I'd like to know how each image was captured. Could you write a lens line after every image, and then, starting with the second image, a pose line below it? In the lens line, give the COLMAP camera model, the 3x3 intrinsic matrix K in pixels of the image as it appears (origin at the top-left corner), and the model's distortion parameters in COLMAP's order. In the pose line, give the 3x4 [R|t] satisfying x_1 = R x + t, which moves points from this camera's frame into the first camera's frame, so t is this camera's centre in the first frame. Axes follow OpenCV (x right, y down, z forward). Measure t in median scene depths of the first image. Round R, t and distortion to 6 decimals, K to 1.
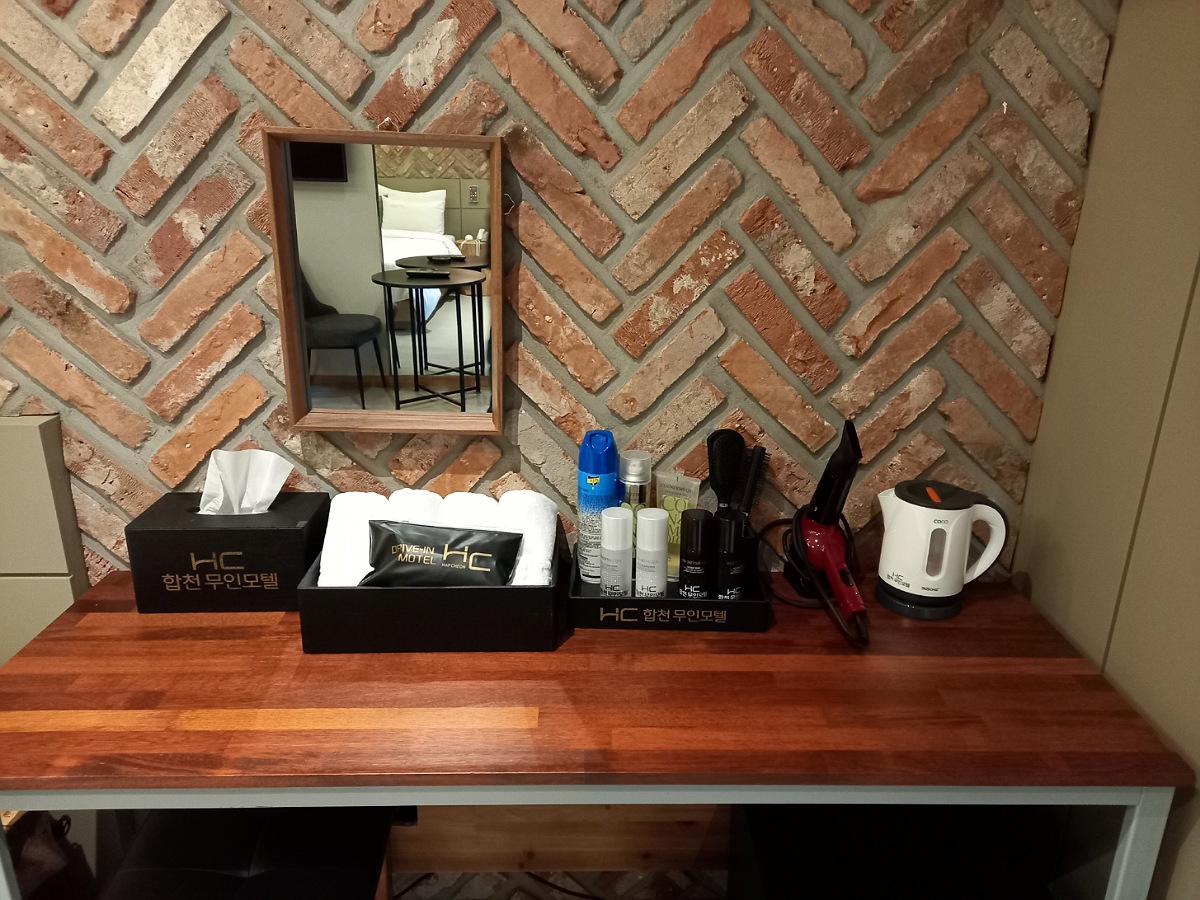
lens RADIAL K [[876.3, 0, 604.2], [0, 876.3, 448.1], [0, 0, 1]] dist [0.025068, -0.000873]
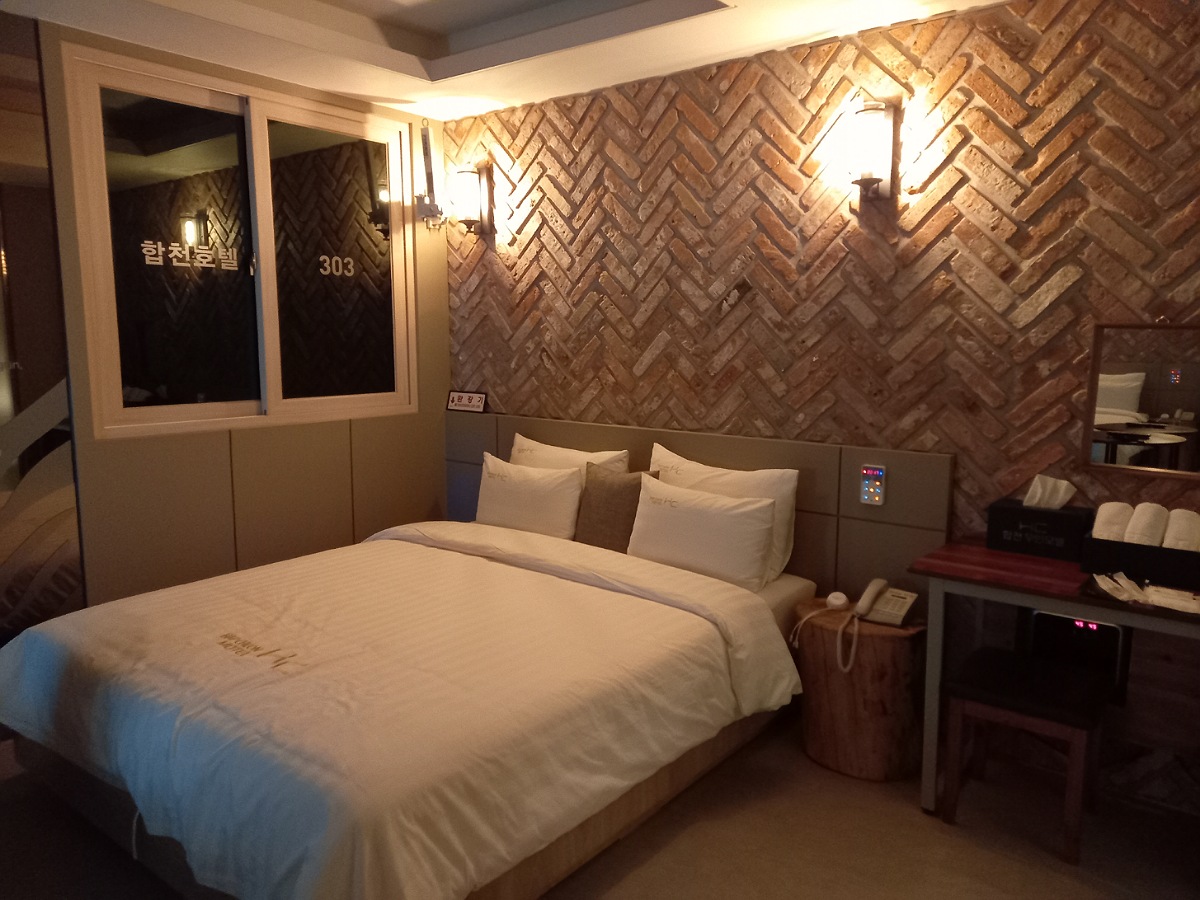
lens RADIAL K [[876.3, 0, 602.3], [0, 876.3, 457.3], [0, 0, 1]] dist [0.025068, -0.000873]
pose [[0.763198, 0.080679, -0.641108, 0.091027], [-0.204392, 0.971372, -0.121076, 0.415450], [0.612987, 0.223443, 0.757839, -1.165654]]
